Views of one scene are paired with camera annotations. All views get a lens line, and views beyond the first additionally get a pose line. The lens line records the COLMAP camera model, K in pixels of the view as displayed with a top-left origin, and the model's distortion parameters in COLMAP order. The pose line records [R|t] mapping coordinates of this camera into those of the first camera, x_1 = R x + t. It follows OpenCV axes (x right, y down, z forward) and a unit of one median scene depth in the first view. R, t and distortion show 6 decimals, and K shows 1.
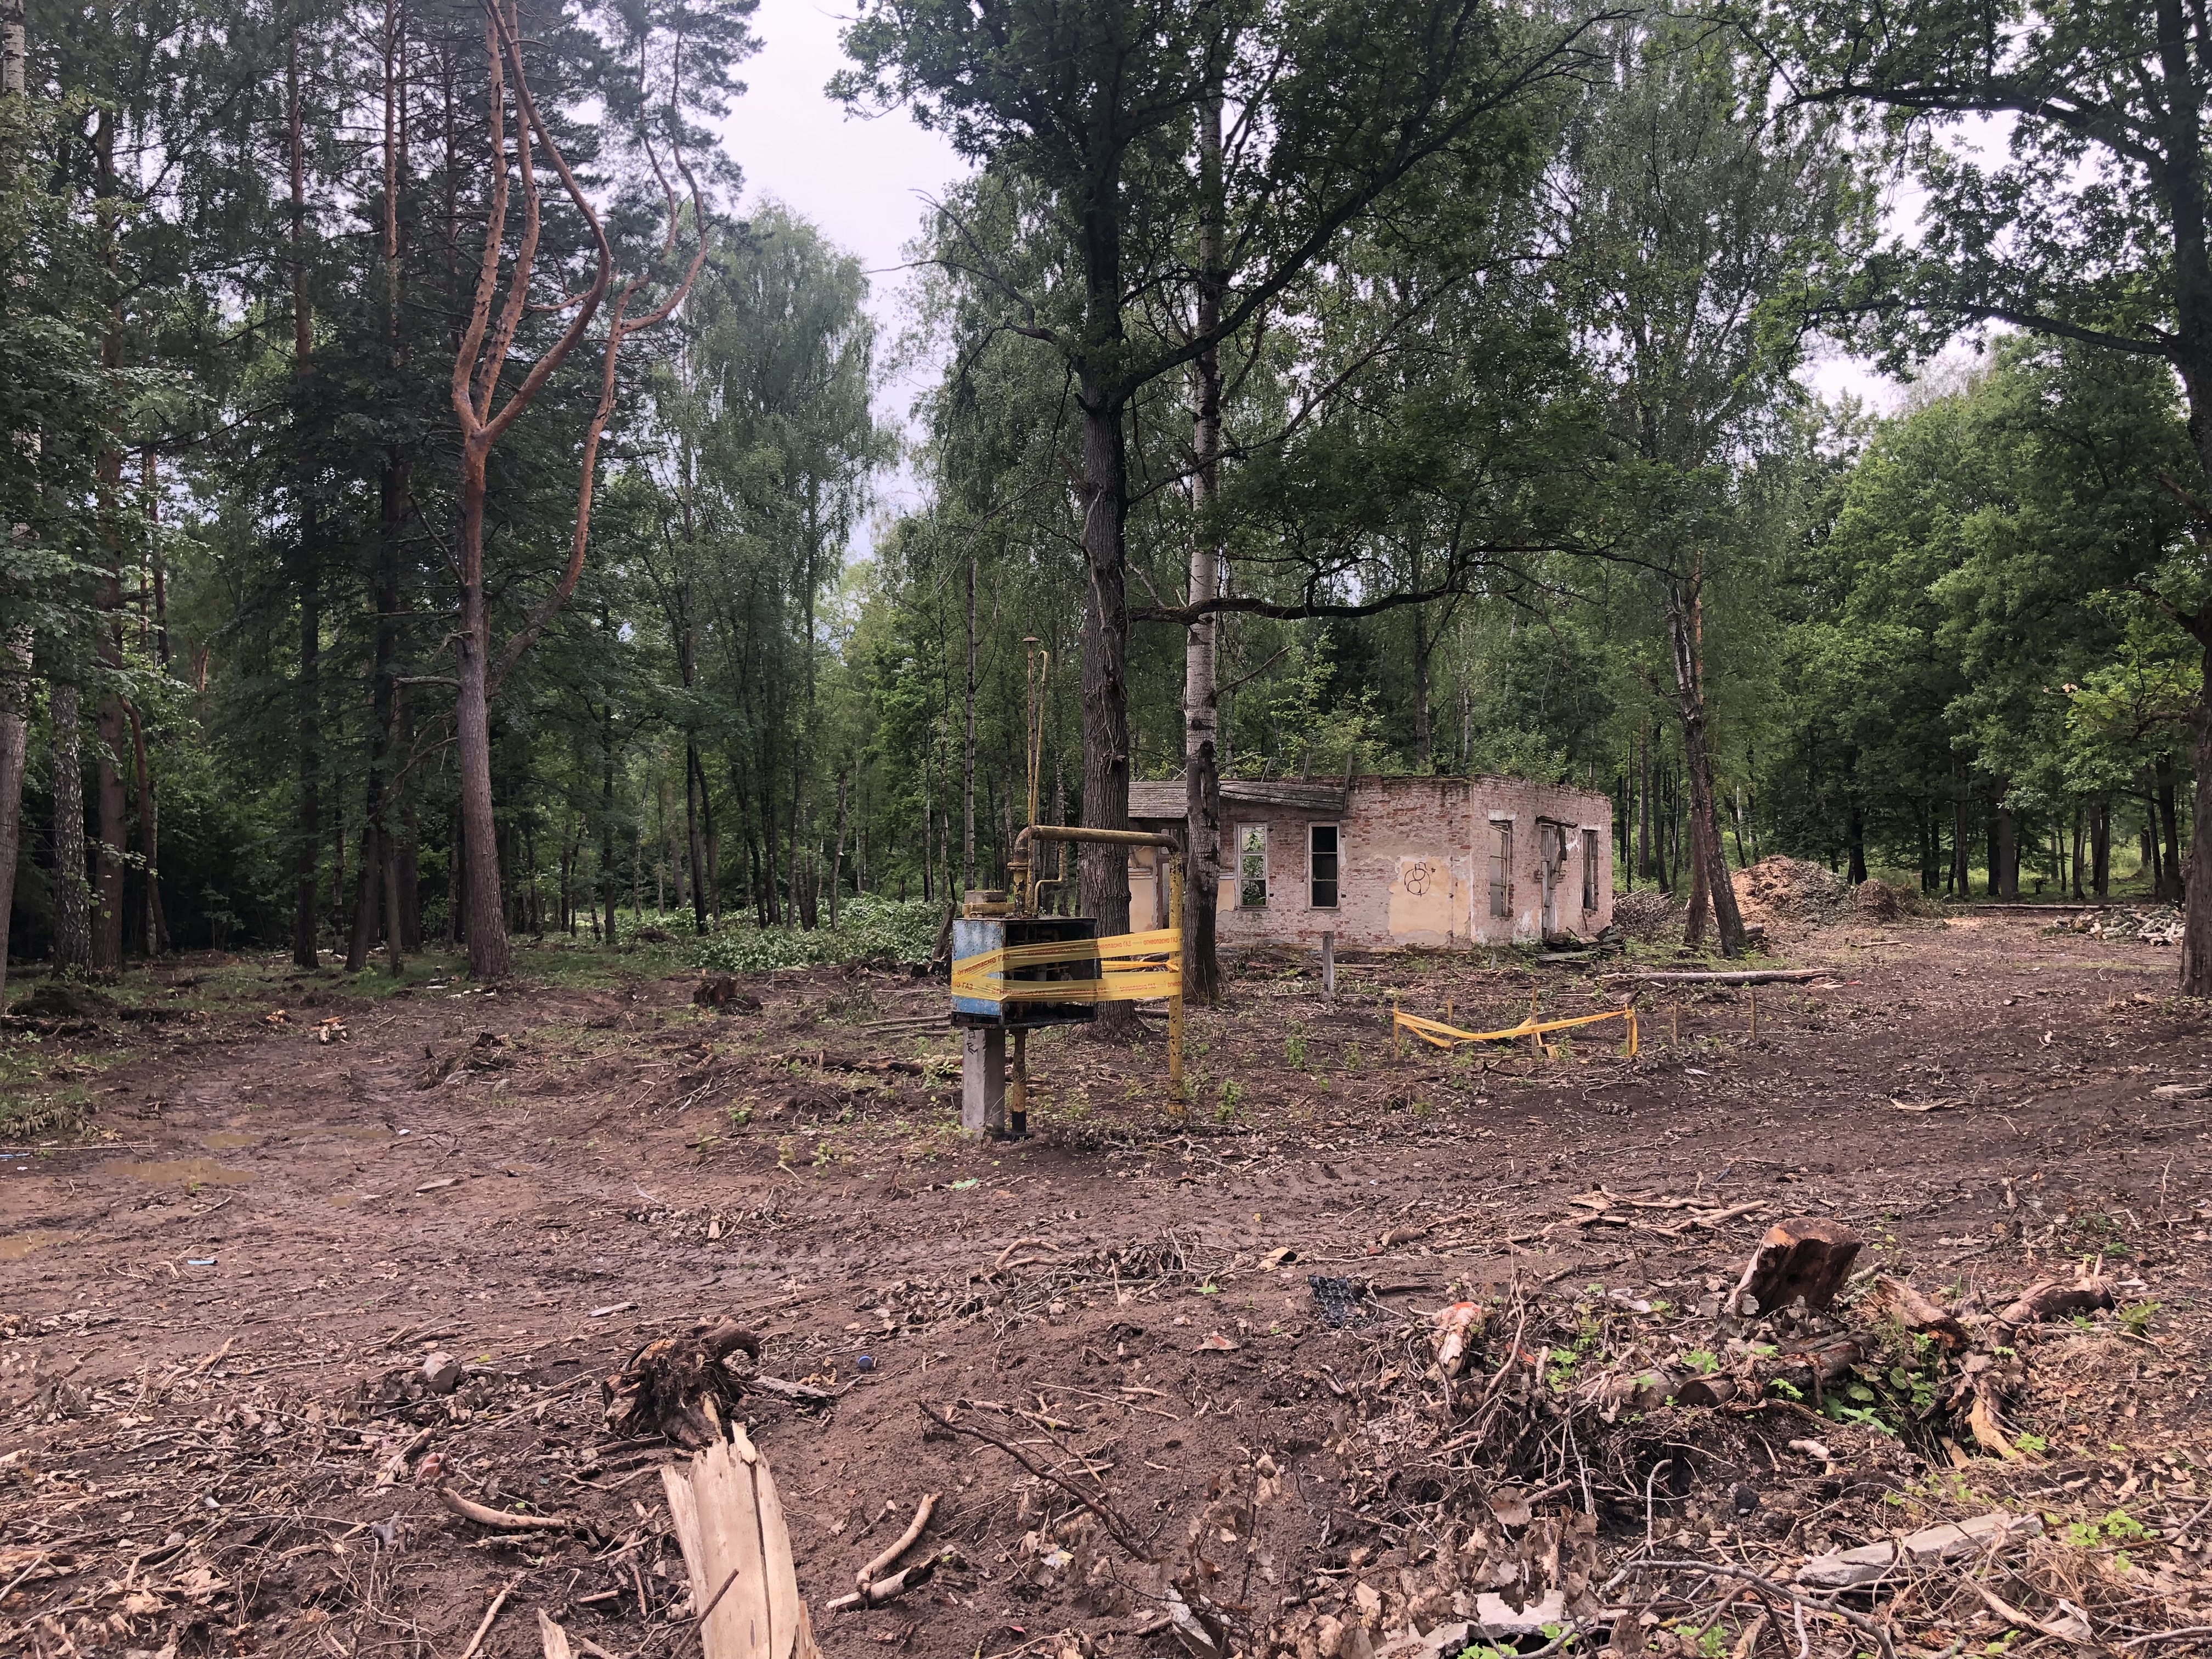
lens RADIAL K [[1838.4, 0, 1101.7], [0, 1838.4, 847.9], [0, 0, 1]] dist [-0.007254, -0.017963]
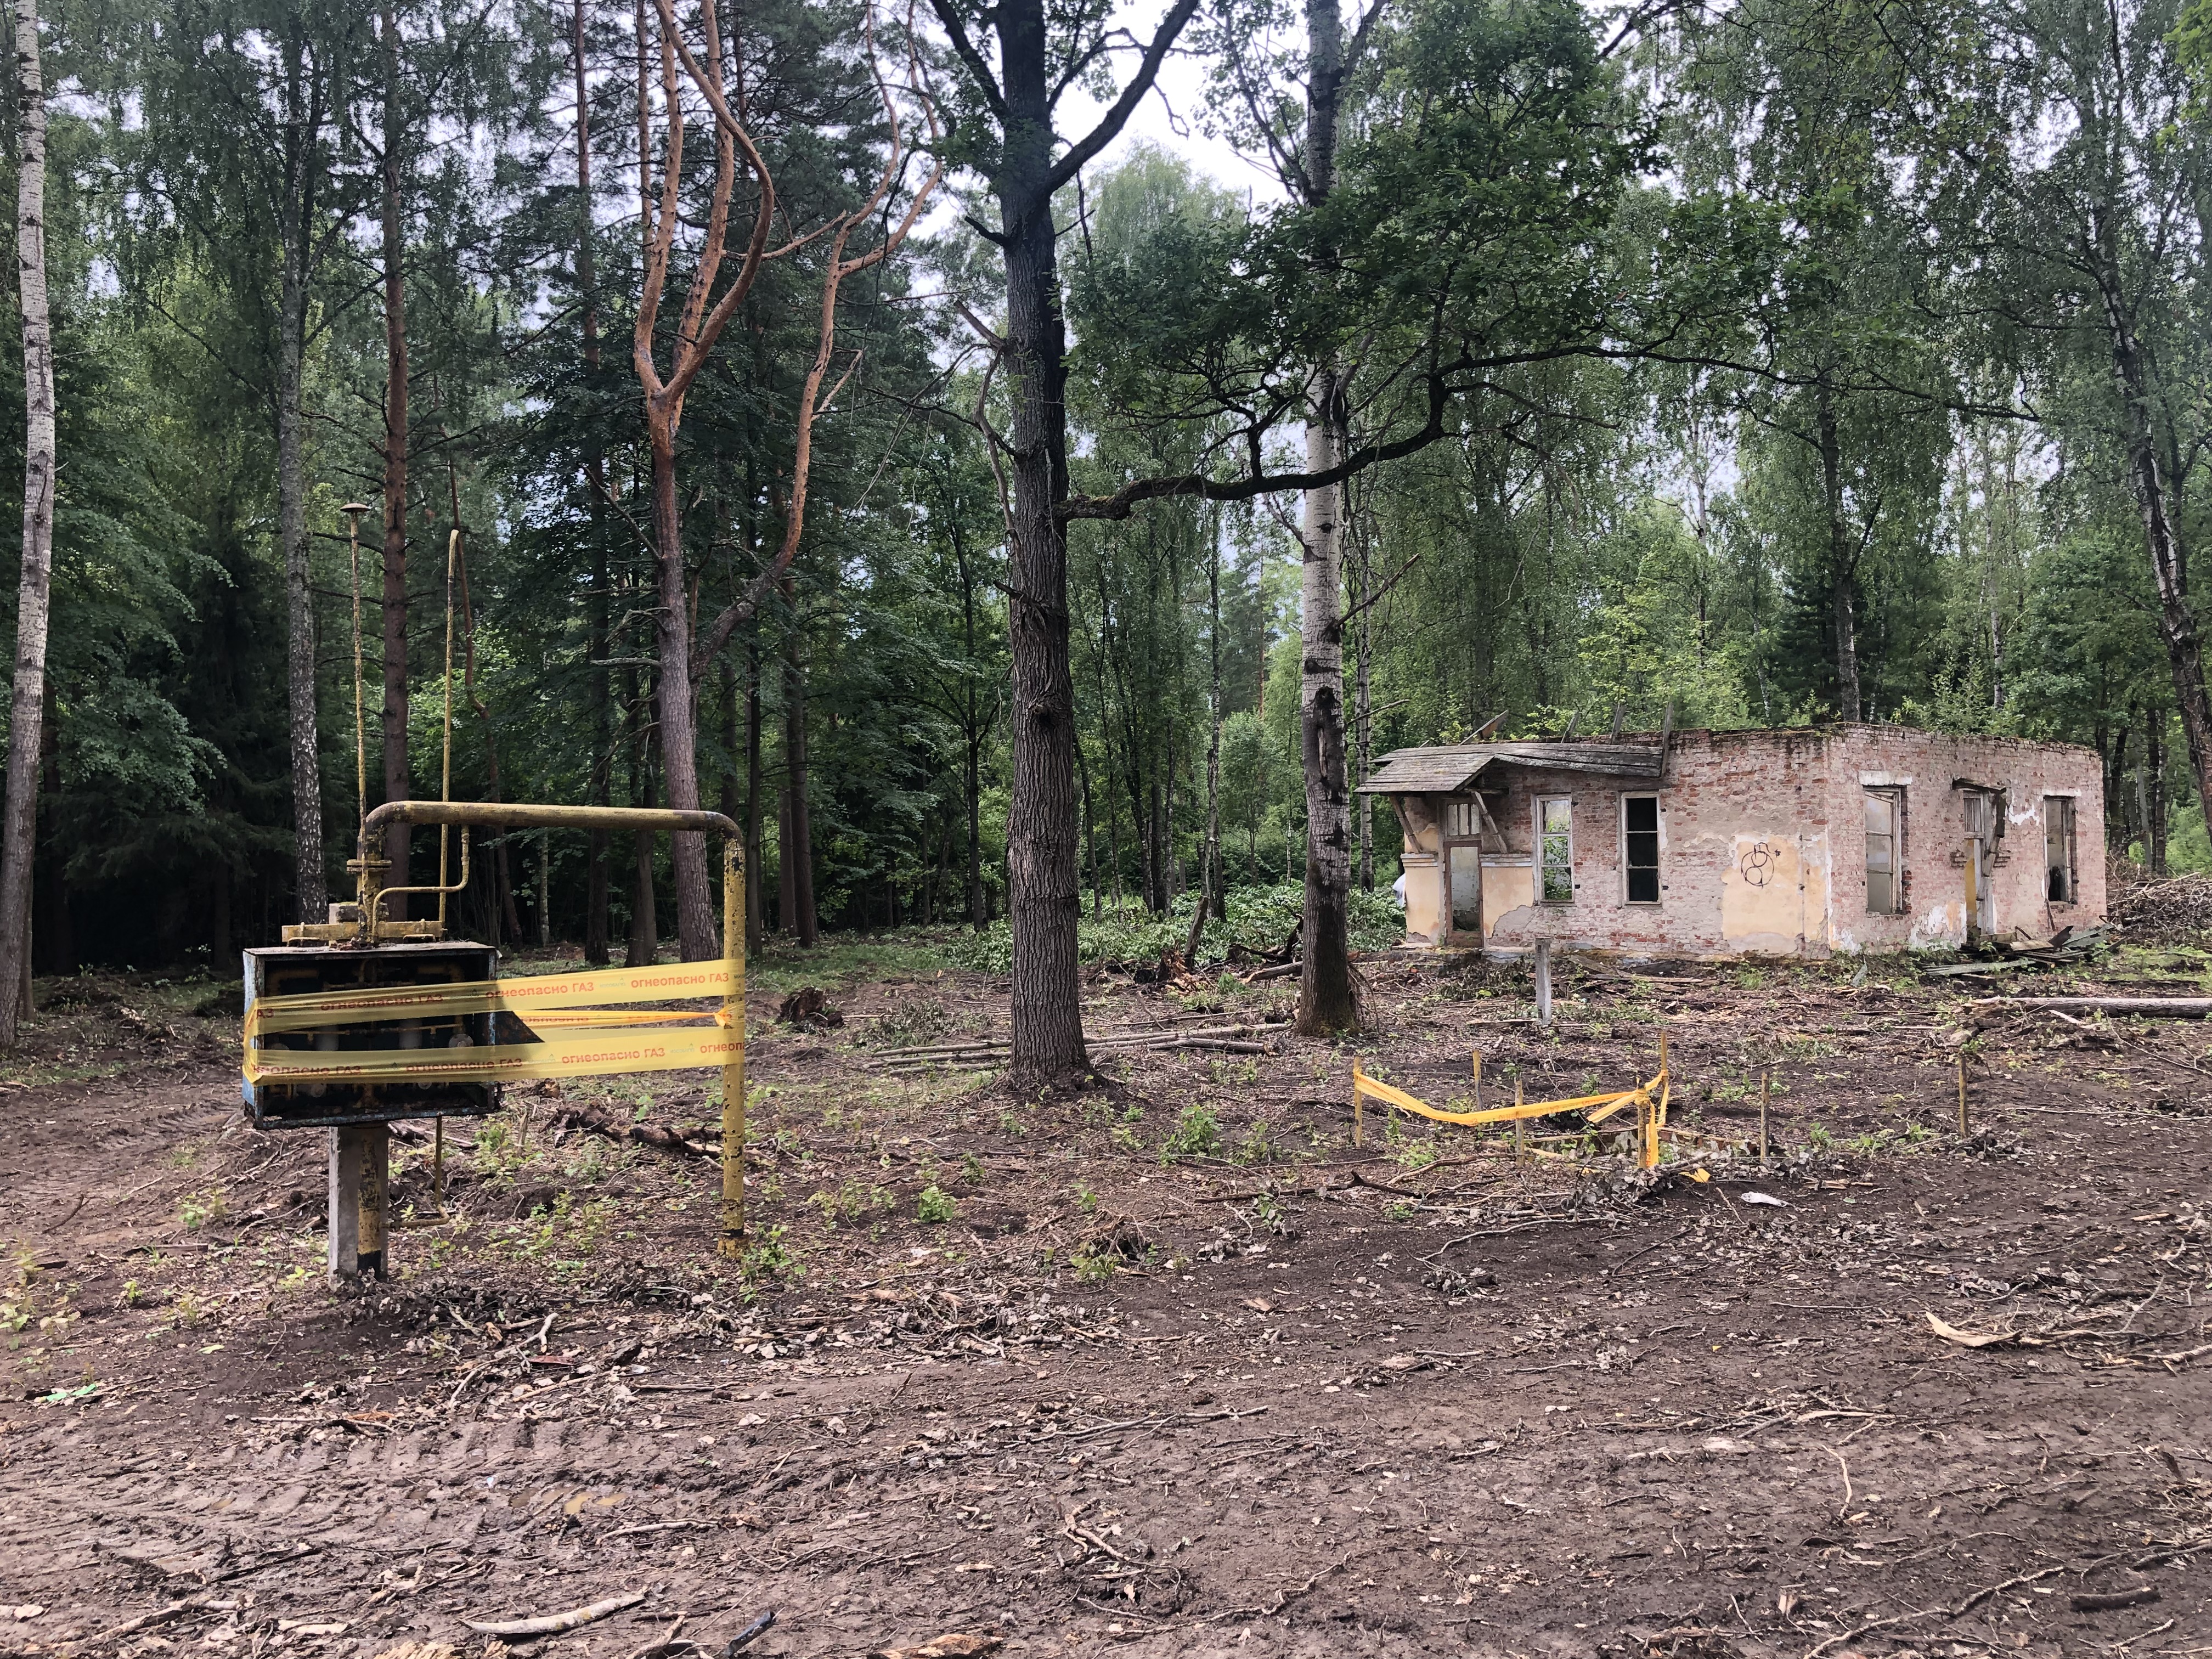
lens RADIAL K [[1838.4, 0, 1108.3], [0, 1838.4, 813.4], [0, 0, 1]] dist [-0.007254, -0.017963]
pose [[0.945549, -0.019100, -0.324918, 0.160542], [0.015540, 0.999787, -0.013549, 0.001734], [0.325108, 0.007762, 0.945645, 0.190741]]
